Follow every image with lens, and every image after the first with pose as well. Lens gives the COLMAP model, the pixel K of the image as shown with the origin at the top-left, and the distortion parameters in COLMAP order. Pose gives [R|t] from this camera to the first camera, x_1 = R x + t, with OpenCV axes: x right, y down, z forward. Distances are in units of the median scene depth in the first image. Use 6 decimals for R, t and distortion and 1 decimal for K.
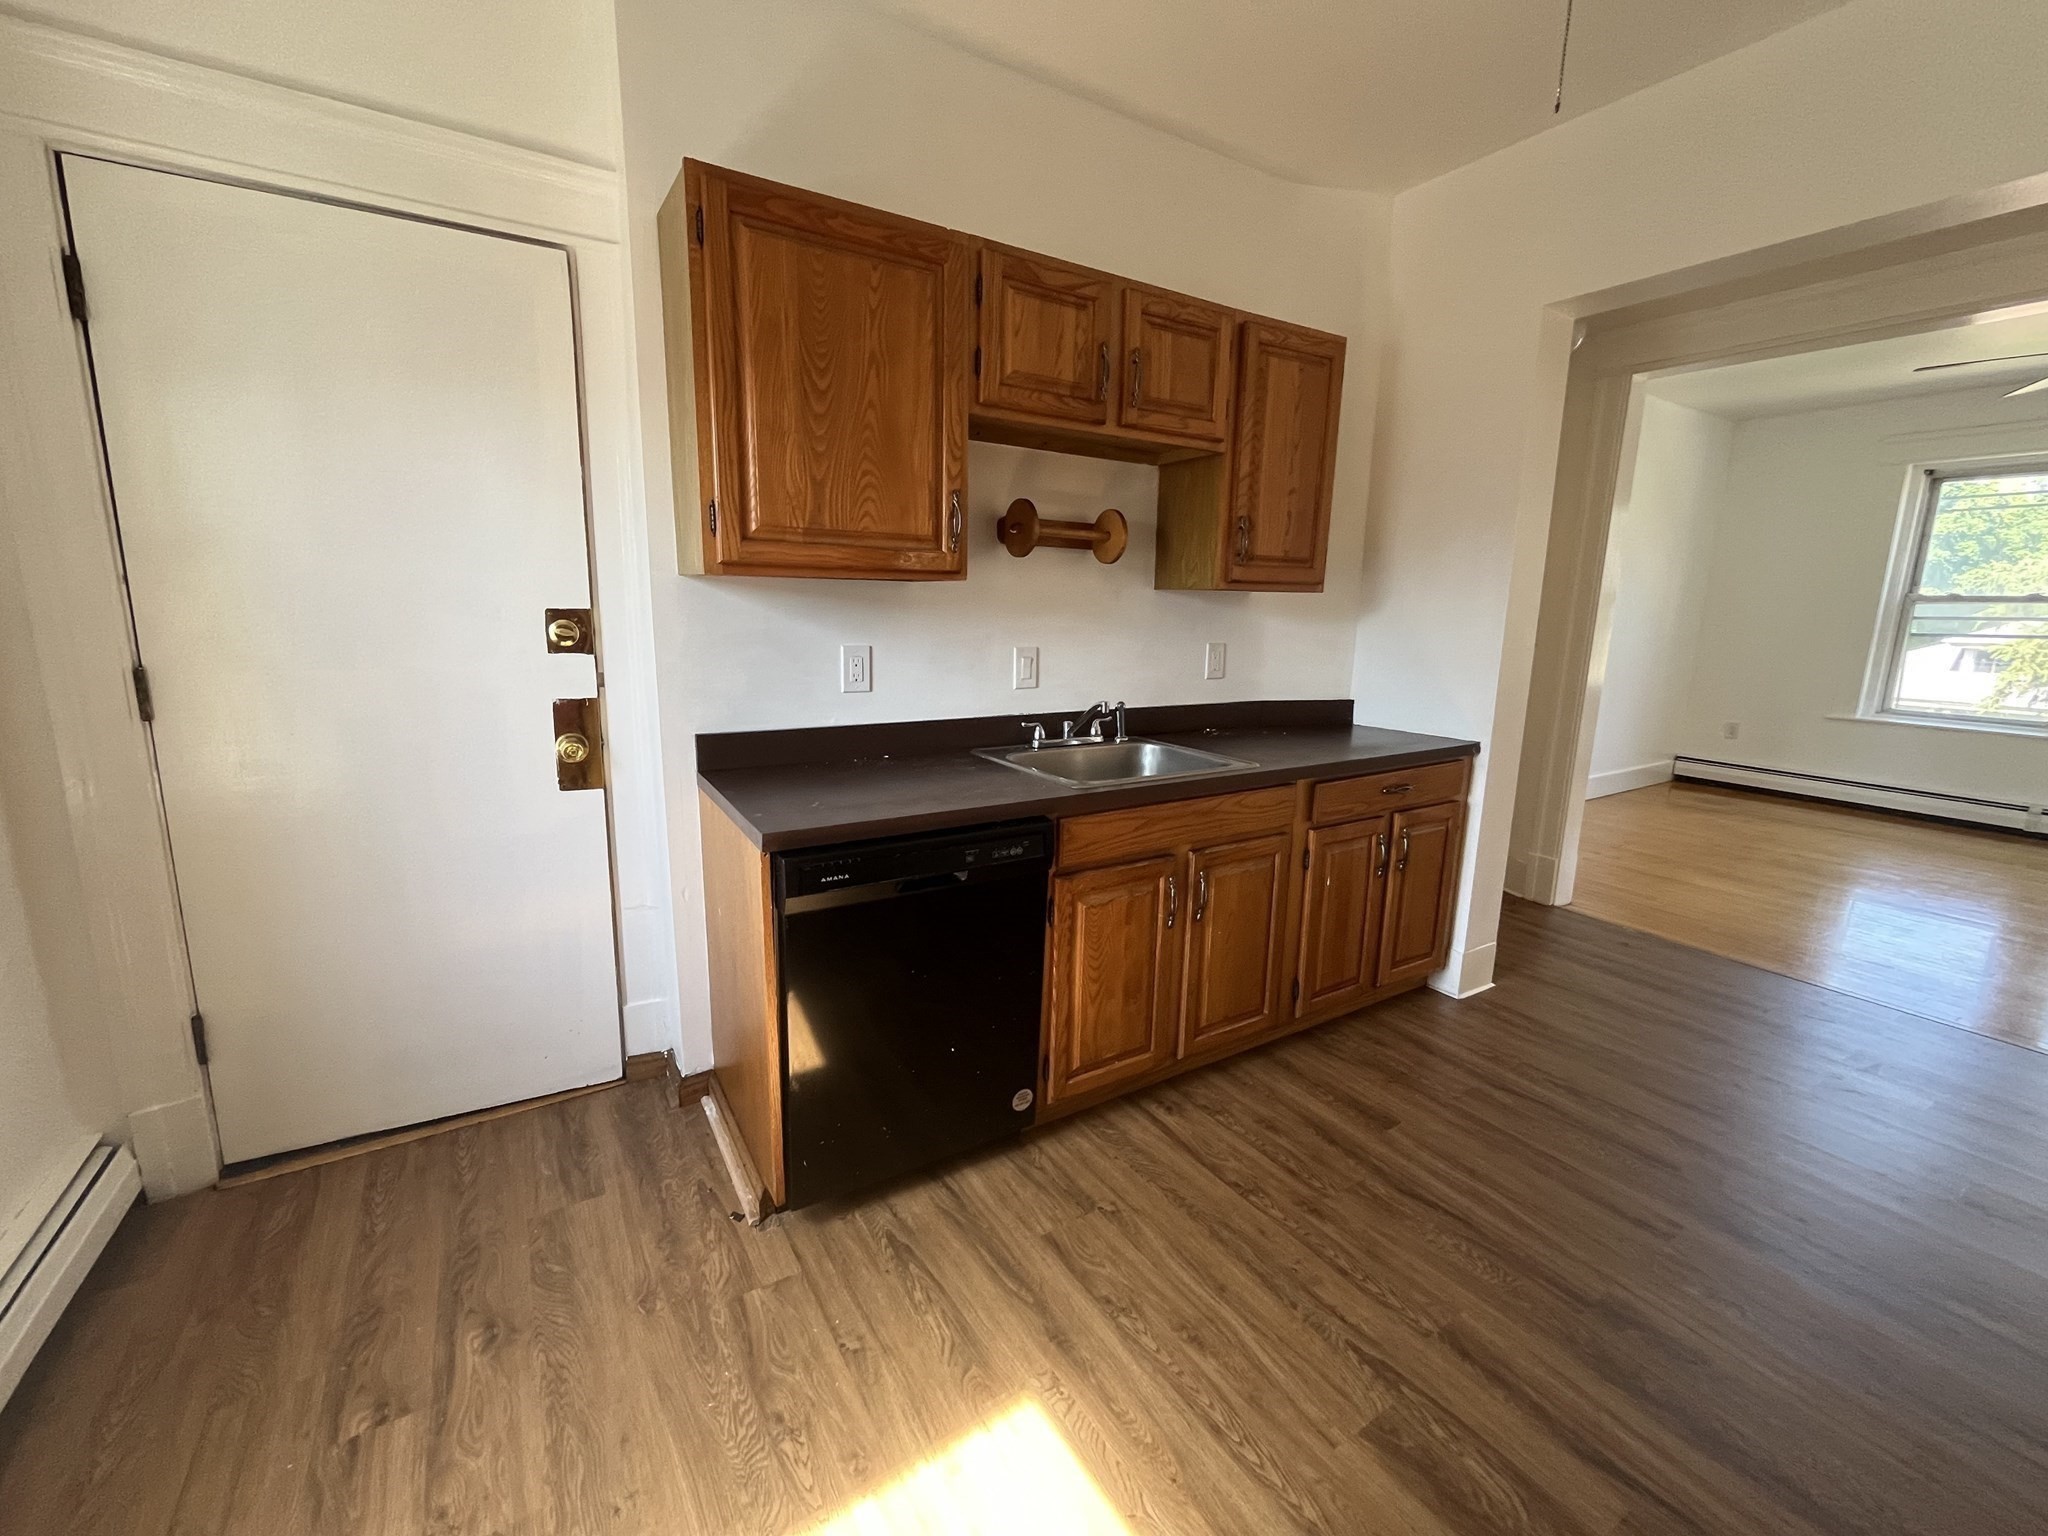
lens RADIAL K [[835.4, 0, 1015.4], [0, 835.4, 770.7], [0, 0, 1]] dist [-0.006044, 0.001263]
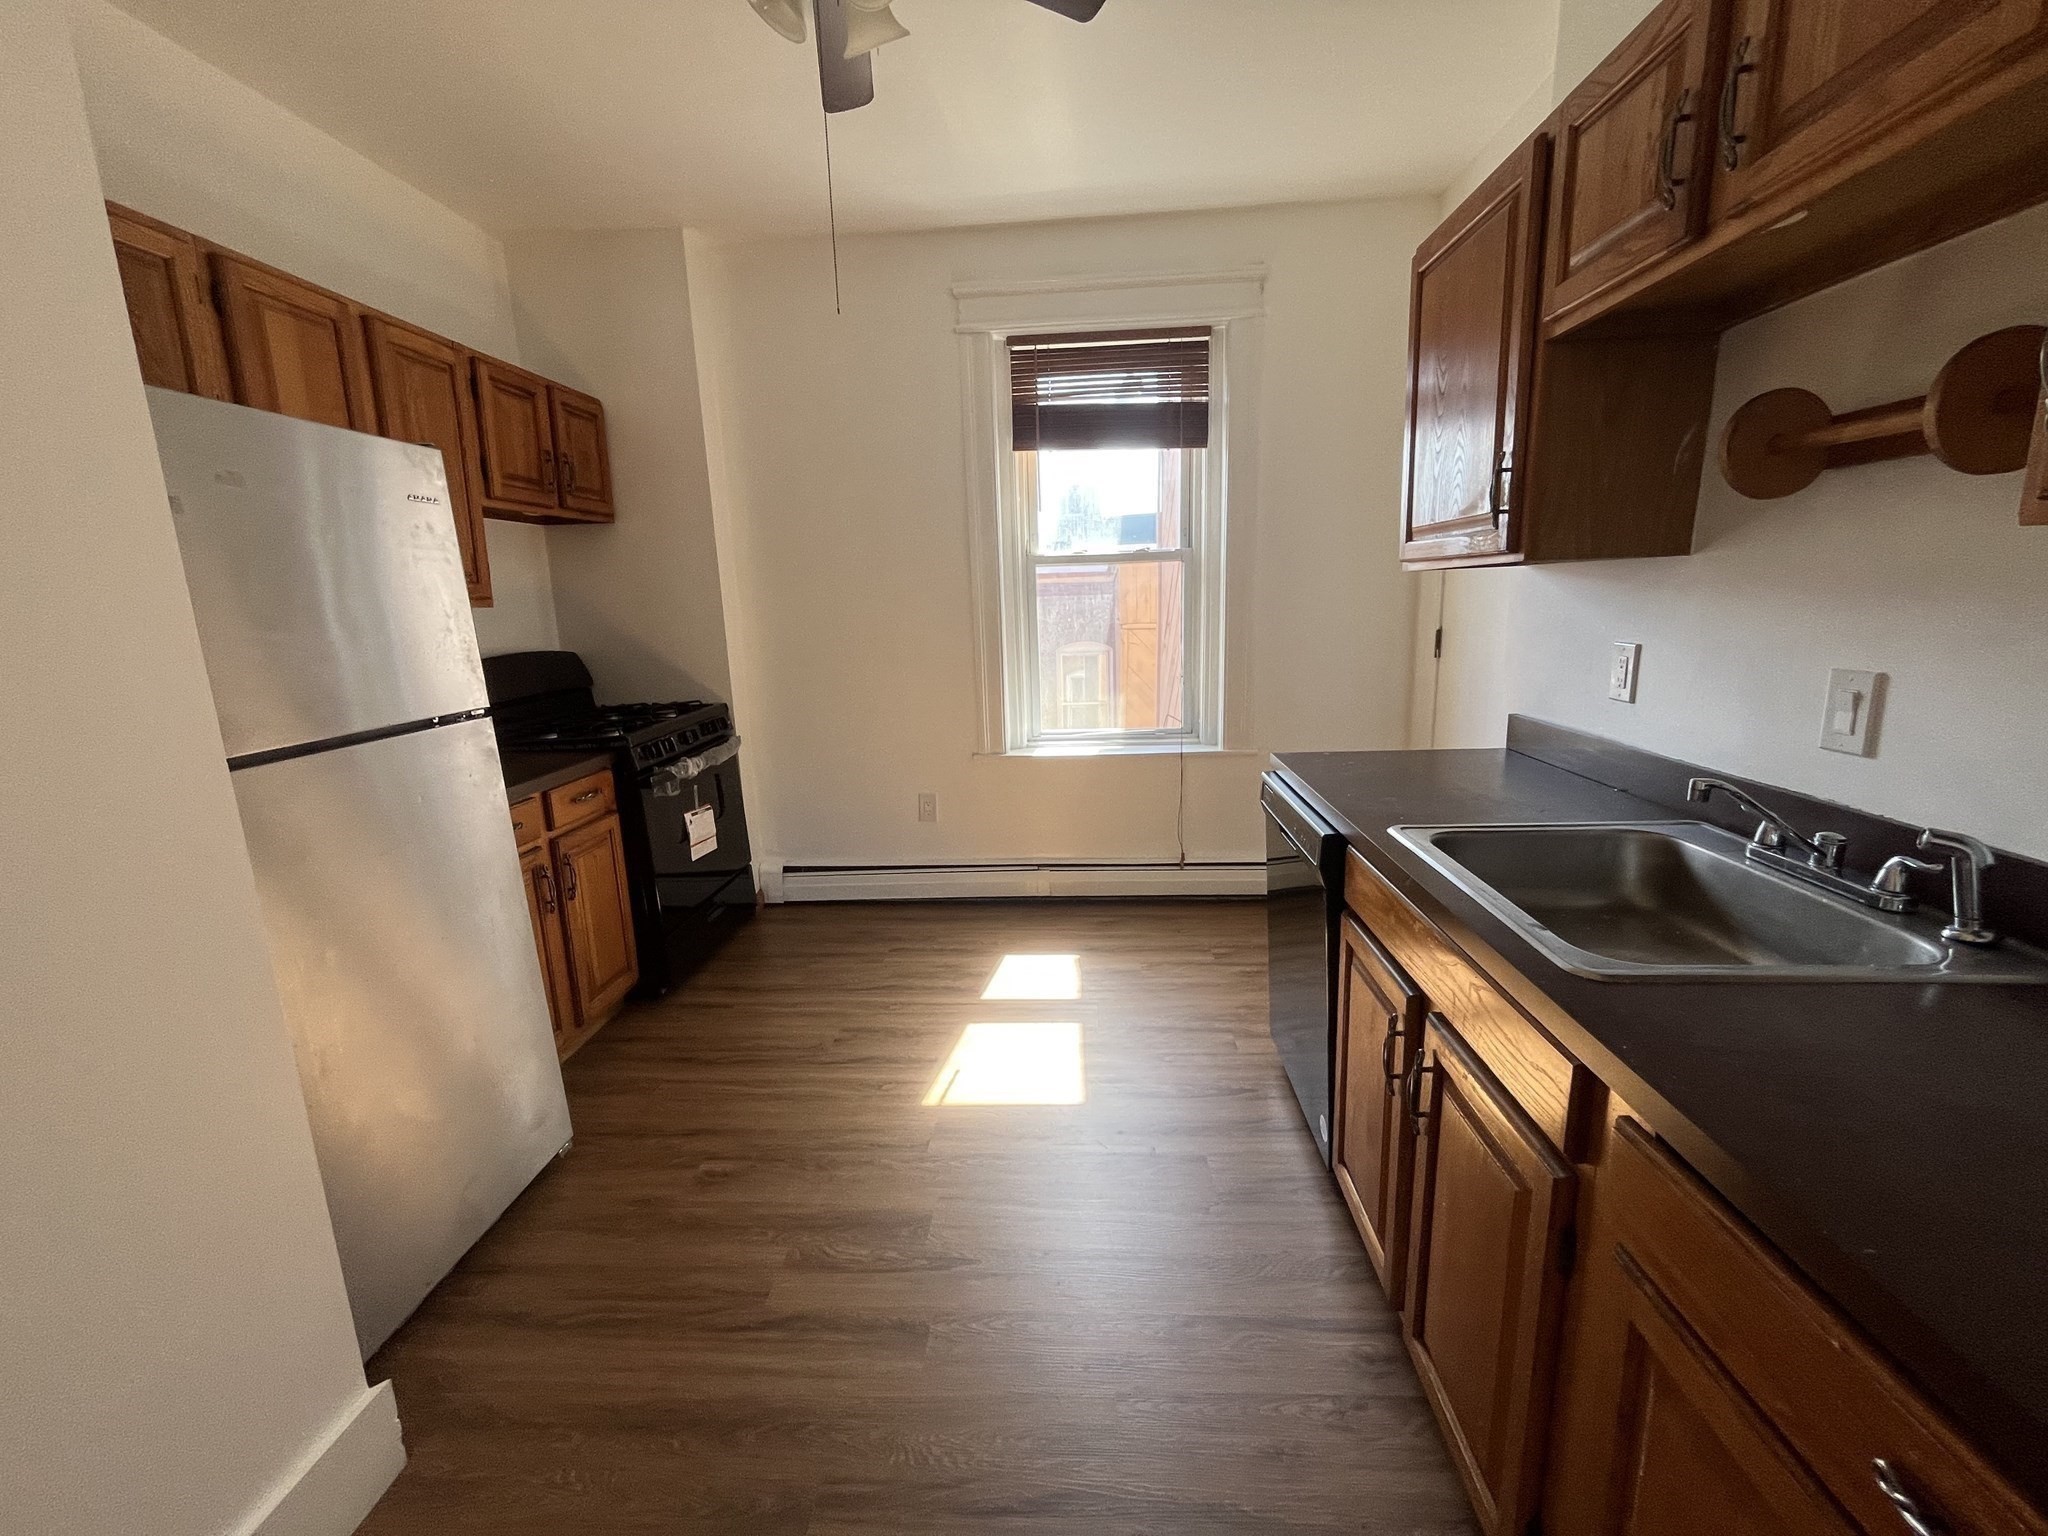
lens RADIAL K [[835.4, 0, 1027.2], [0, 835.4, 767.4], [0, 0, 1]] dist [-0.006044, 0.001263]
pose [[-0.577359, 0.160921, -0.800476, 0.324447], [-0.146958, 0.943894, 0.295750, -0.077539], [0.803156, 0.288390, -0.521317, 0.407429]]
